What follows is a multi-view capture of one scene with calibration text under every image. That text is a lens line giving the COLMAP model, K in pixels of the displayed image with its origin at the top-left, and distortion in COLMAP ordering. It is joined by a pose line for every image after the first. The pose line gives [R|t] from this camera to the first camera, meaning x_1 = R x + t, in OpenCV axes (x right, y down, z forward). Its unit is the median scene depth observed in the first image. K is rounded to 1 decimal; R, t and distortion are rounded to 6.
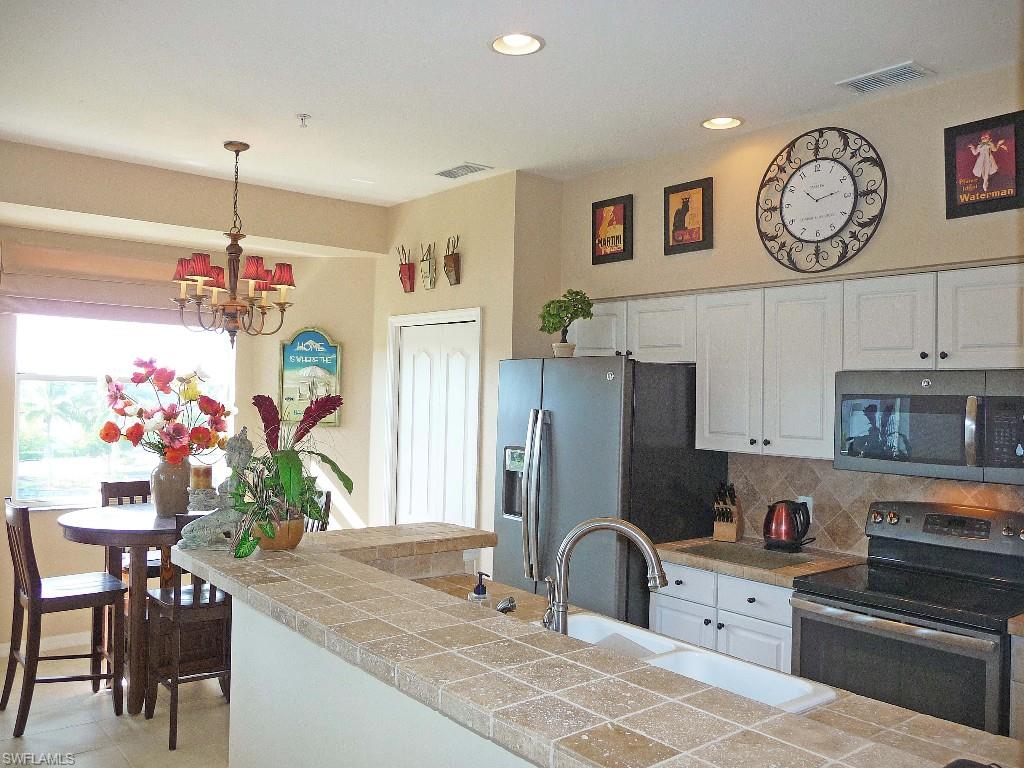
lens RADIAL K [[843.0, 0, 512.0], [0, 843.0, 384.0], [0, 0, 1]] dist [-0.048473, 0.040723]
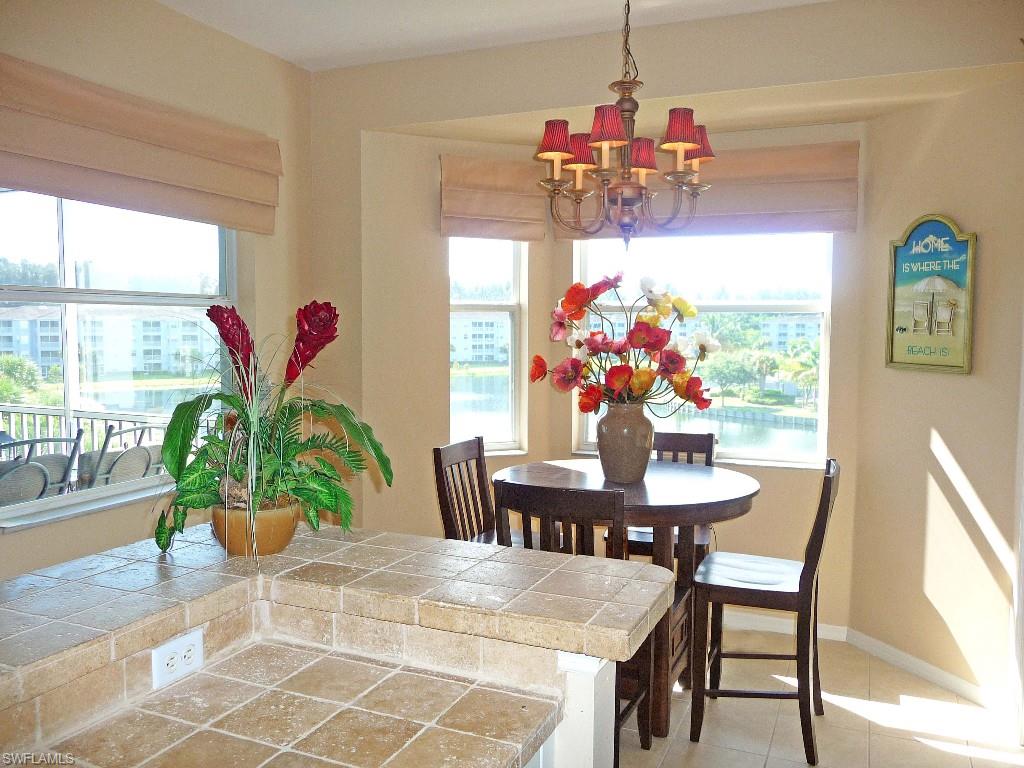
lens RADIAL K [[842.9, 0, 512.0], [0, 842.9, 384.0], [0, 0, 1]] dist [0.004562, 0.006801]
pose [[0.468511, 0.041694, -0.882473, 0.254055], [0.021602, 0.998046, 0.058623, 0.021968], [0.883194, -0.046529, 0.466695, 0.612490]]
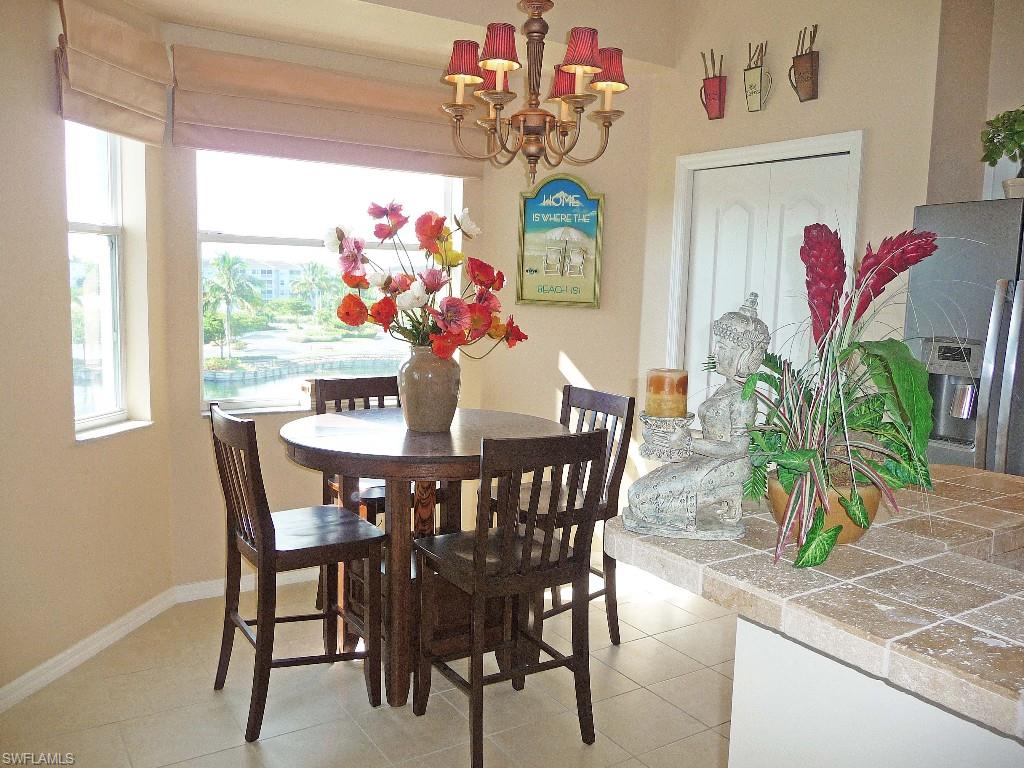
lens RADIAL K [[843.0, 0, 512.0], [0, 843.0, 384.0], [0, 0, 1]] dist [-0.048473, 0.040723]
pose [[0.993734, 0.017610, -0.110379, -0.286463], [-0.003017, 0.991378, 0.131002, 0.028191], [0.111734, -0.129848, 0.985218, 0.344259]]
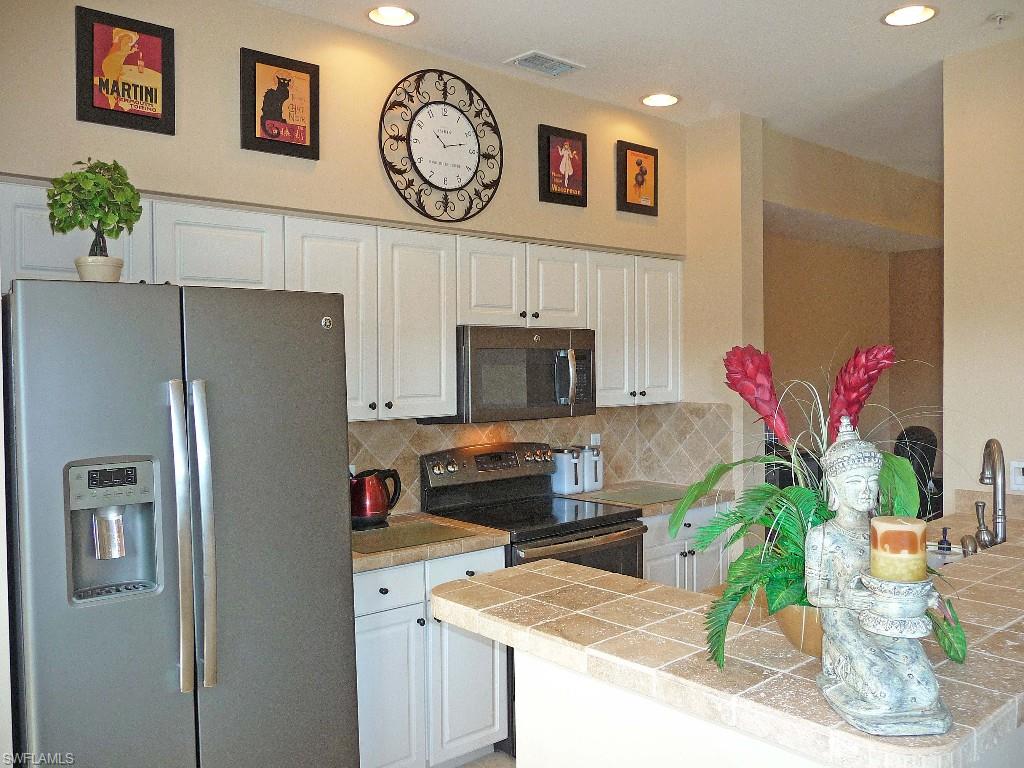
lens RADIAL K [[843.0, 0, 512.0], [0, 843.0, 384.0], [0, 0, 1]] dist [-0.048473, 0.040723]
pose [[-0.030326, -0.040598, 0.998715, -0.540813], [-0.000760, 0.999175, 0.040593, 0.011504], [-0.999540, 0.000472, -0.030332, 0.848868]]
